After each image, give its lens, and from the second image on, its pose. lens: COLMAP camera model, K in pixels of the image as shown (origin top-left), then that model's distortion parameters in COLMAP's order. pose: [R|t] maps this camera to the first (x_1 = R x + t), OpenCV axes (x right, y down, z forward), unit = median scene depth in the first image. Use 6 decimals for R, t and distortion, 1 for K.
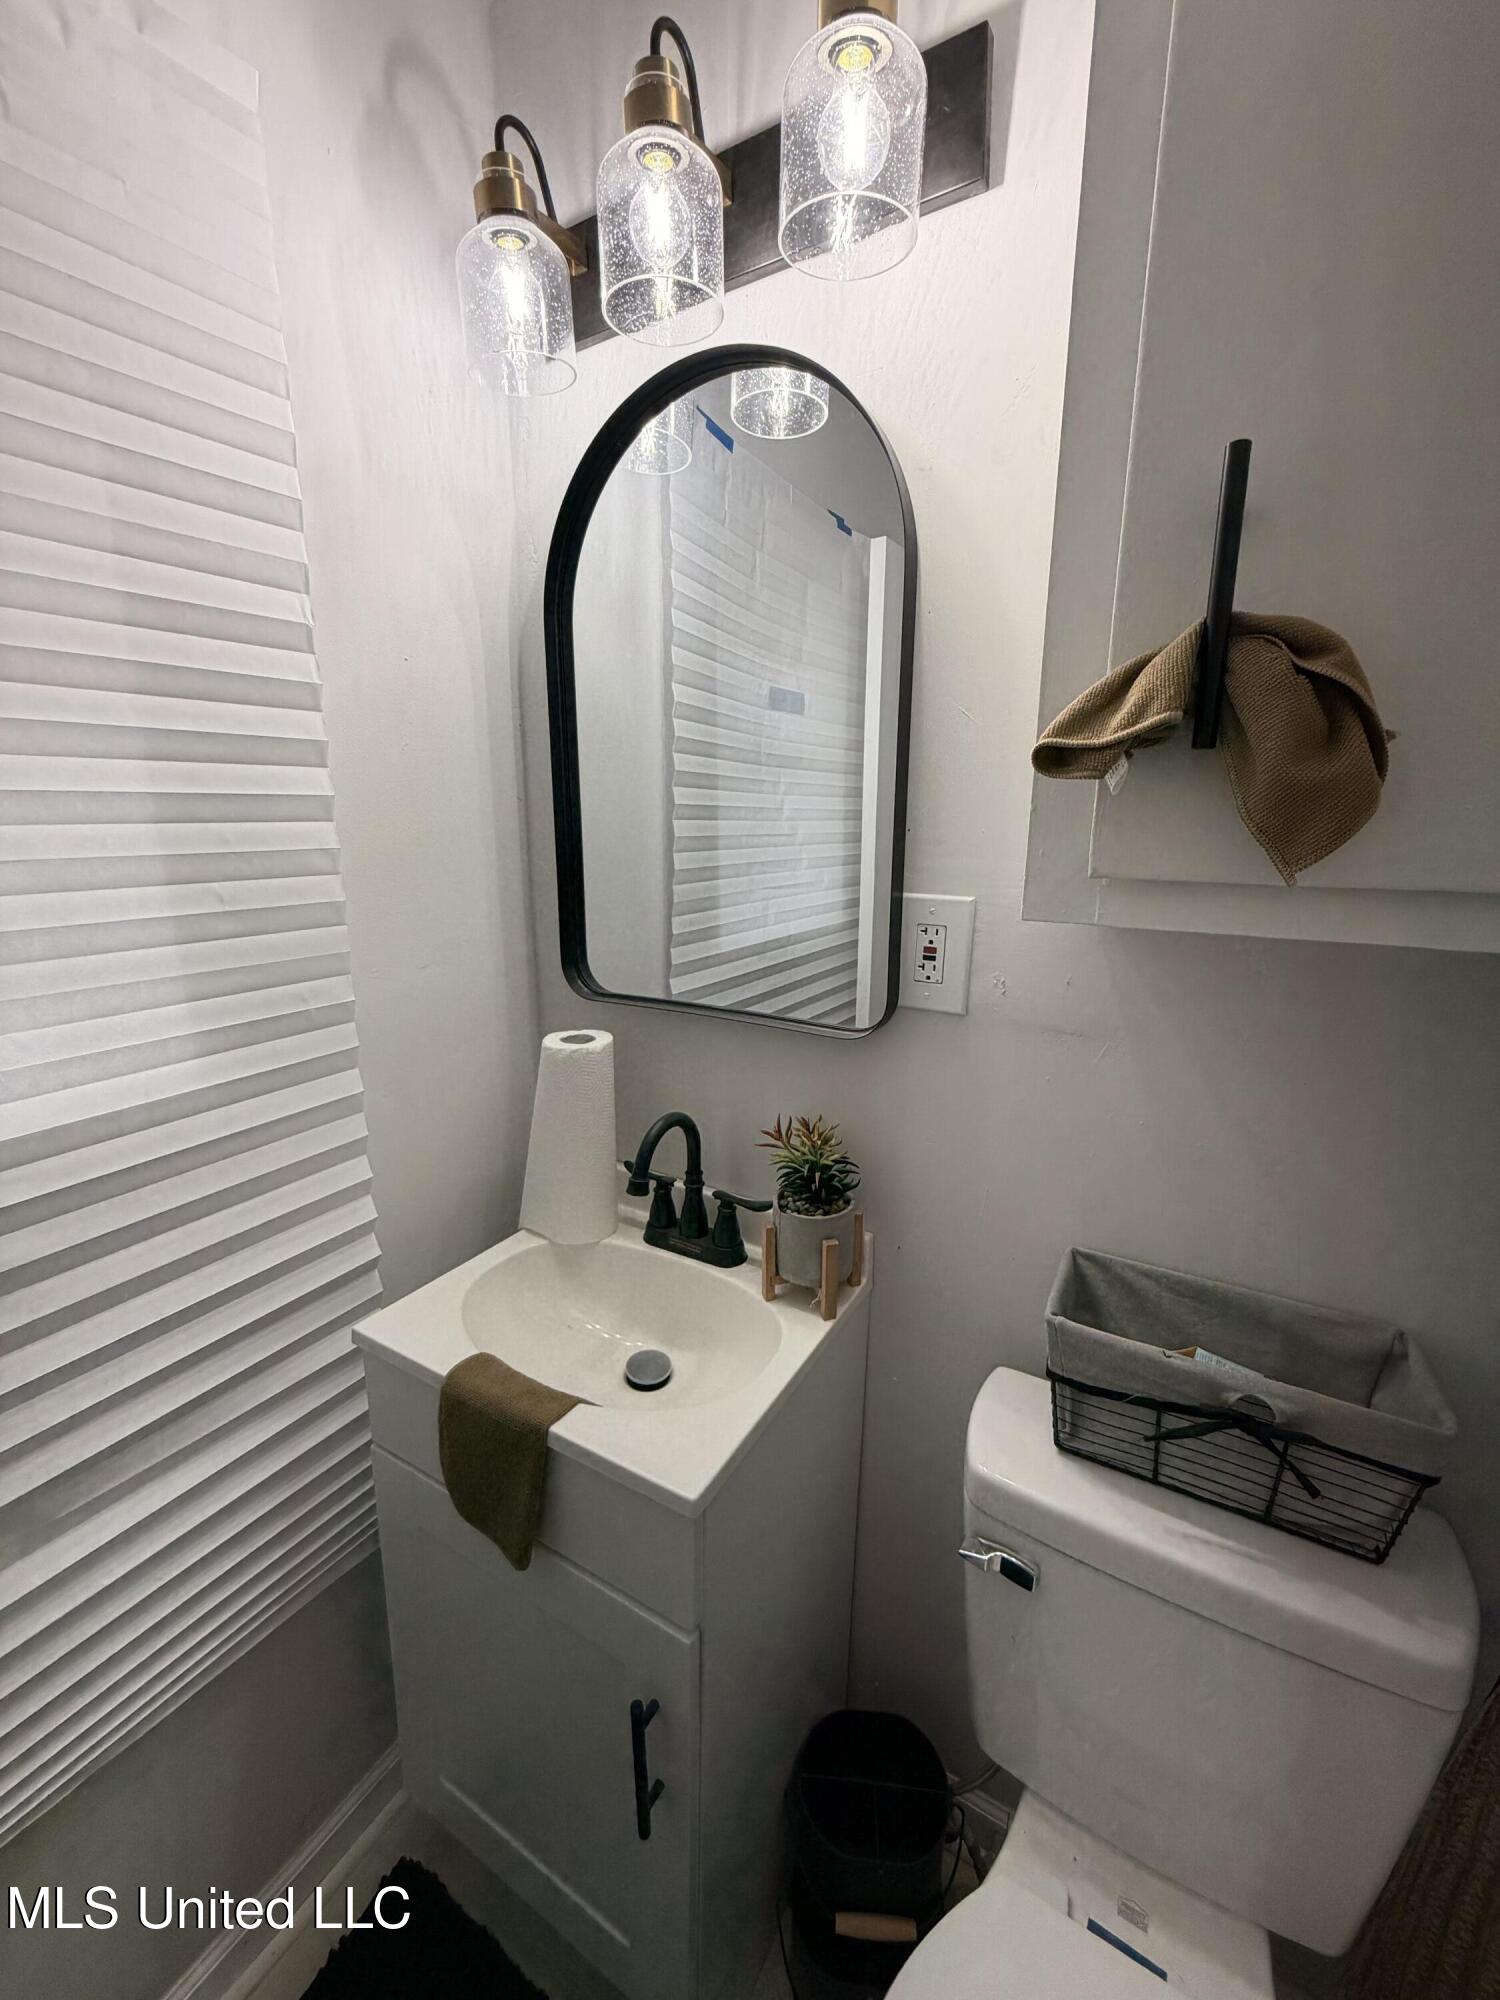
lens RADIAL K [[797.3, 0, 745.1], [0, 797.3, 999.1], [0, 0, 1]] dist [0.001878, -0.000360]
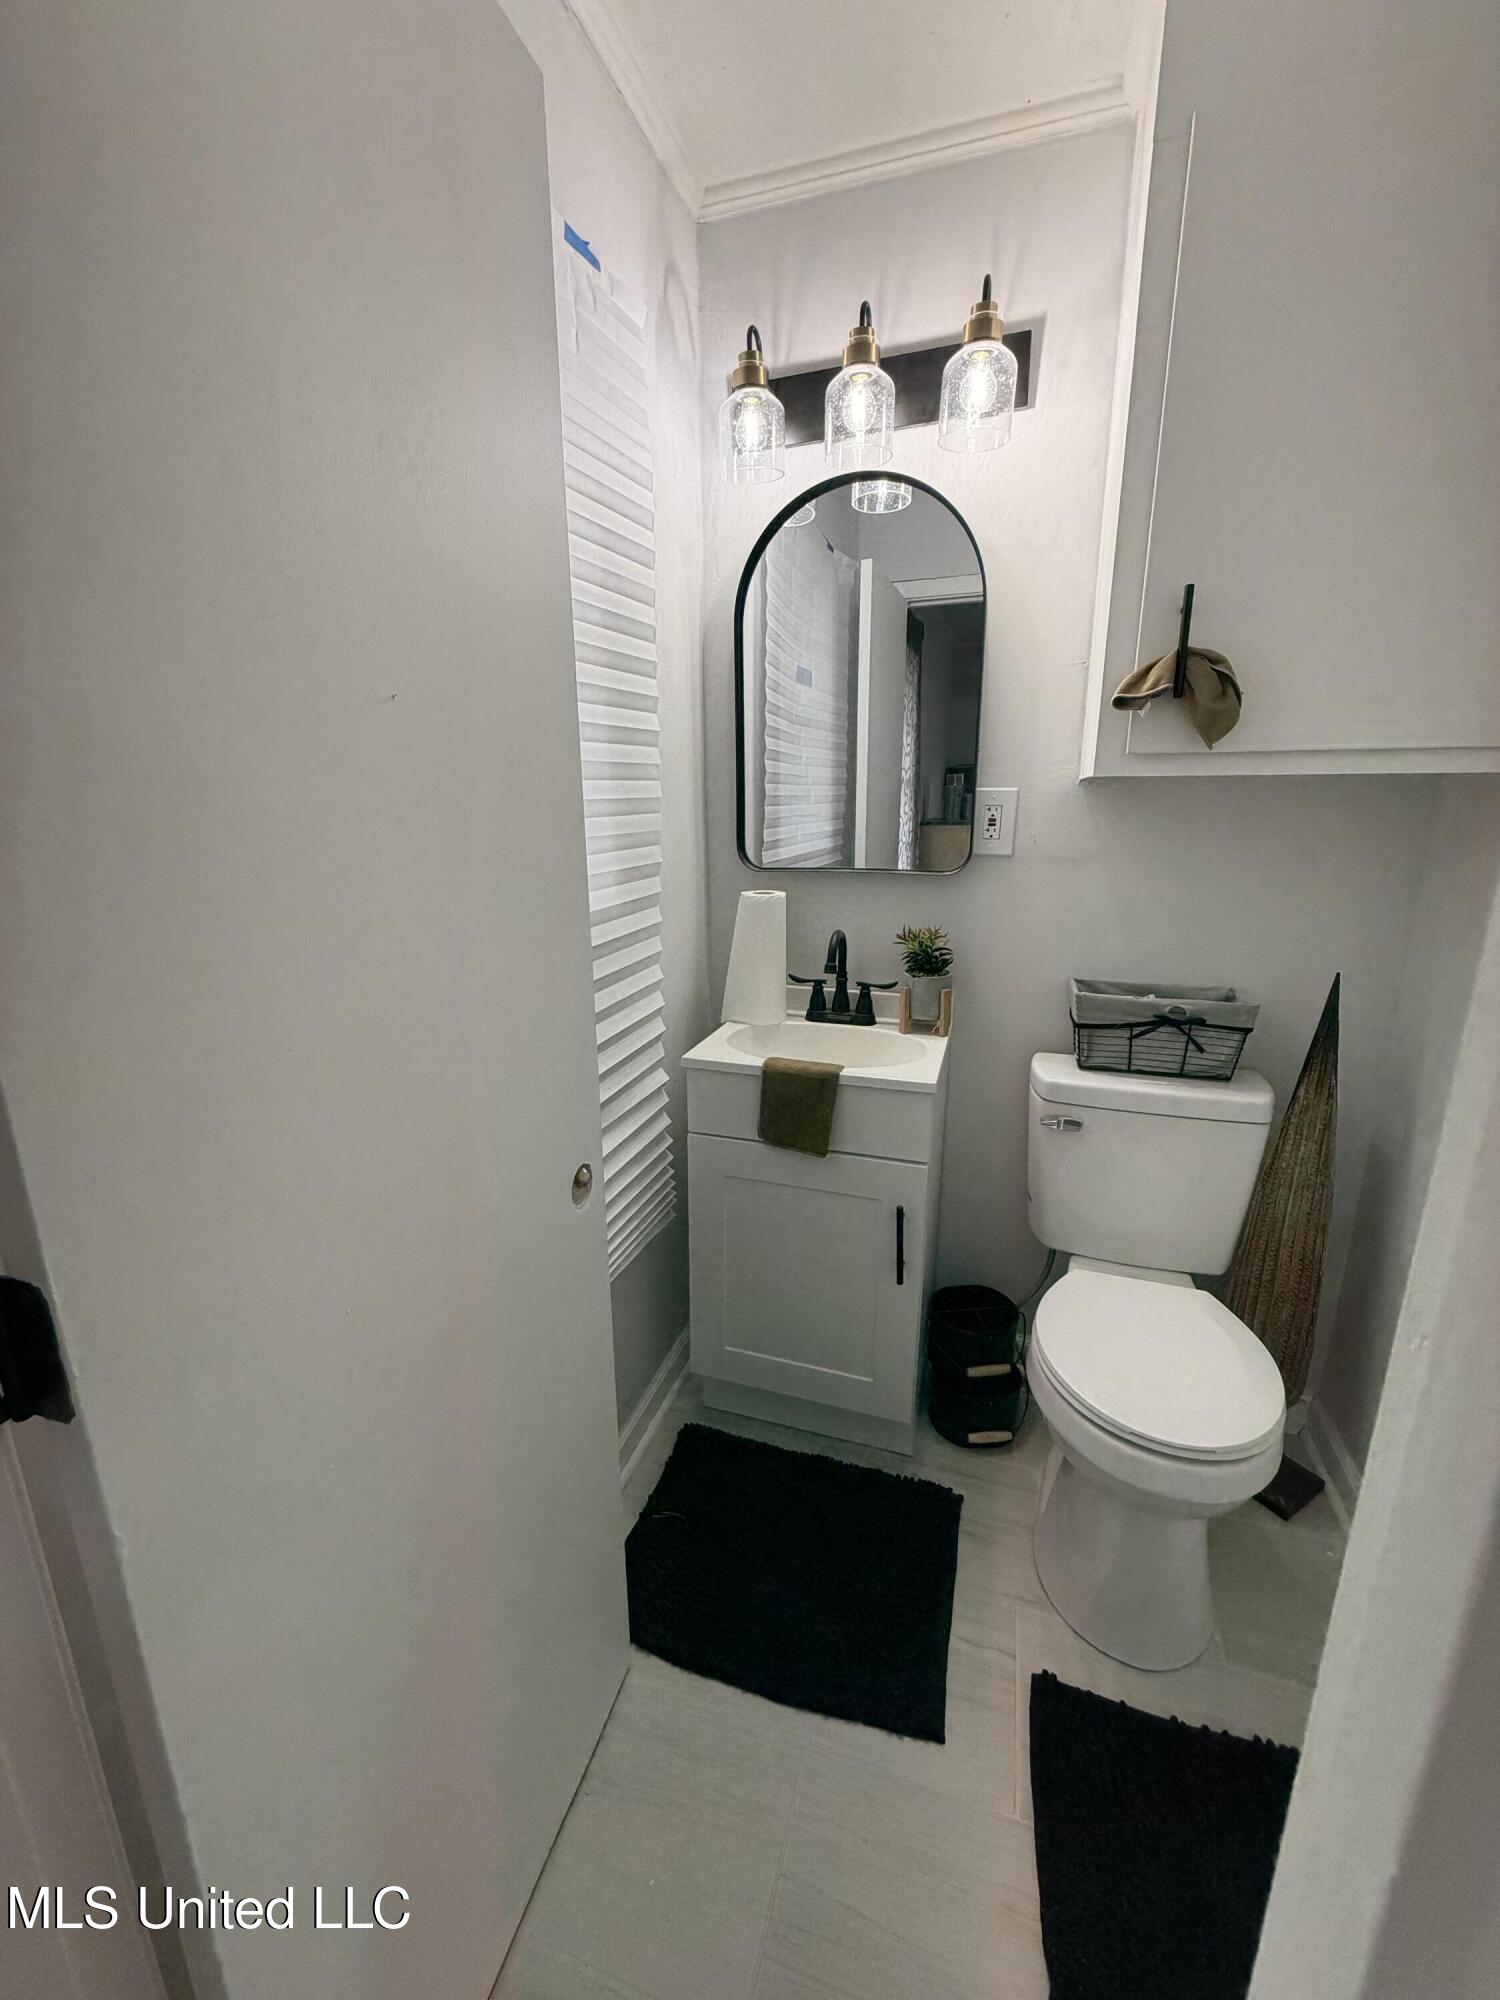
lens RADIAL K [[789.9, 0, 750.1], [0, 789.9, 1010.0], [0, 0, 1]] dist [-0.002455, -0.000132]
pose [[0.977209, -0.069474, 0.200590, -0.739030], [0.061161, 0.997004, 0.047352, 0.266423], [-0.203279, -0.034005, 0.978530, -0.687570]]
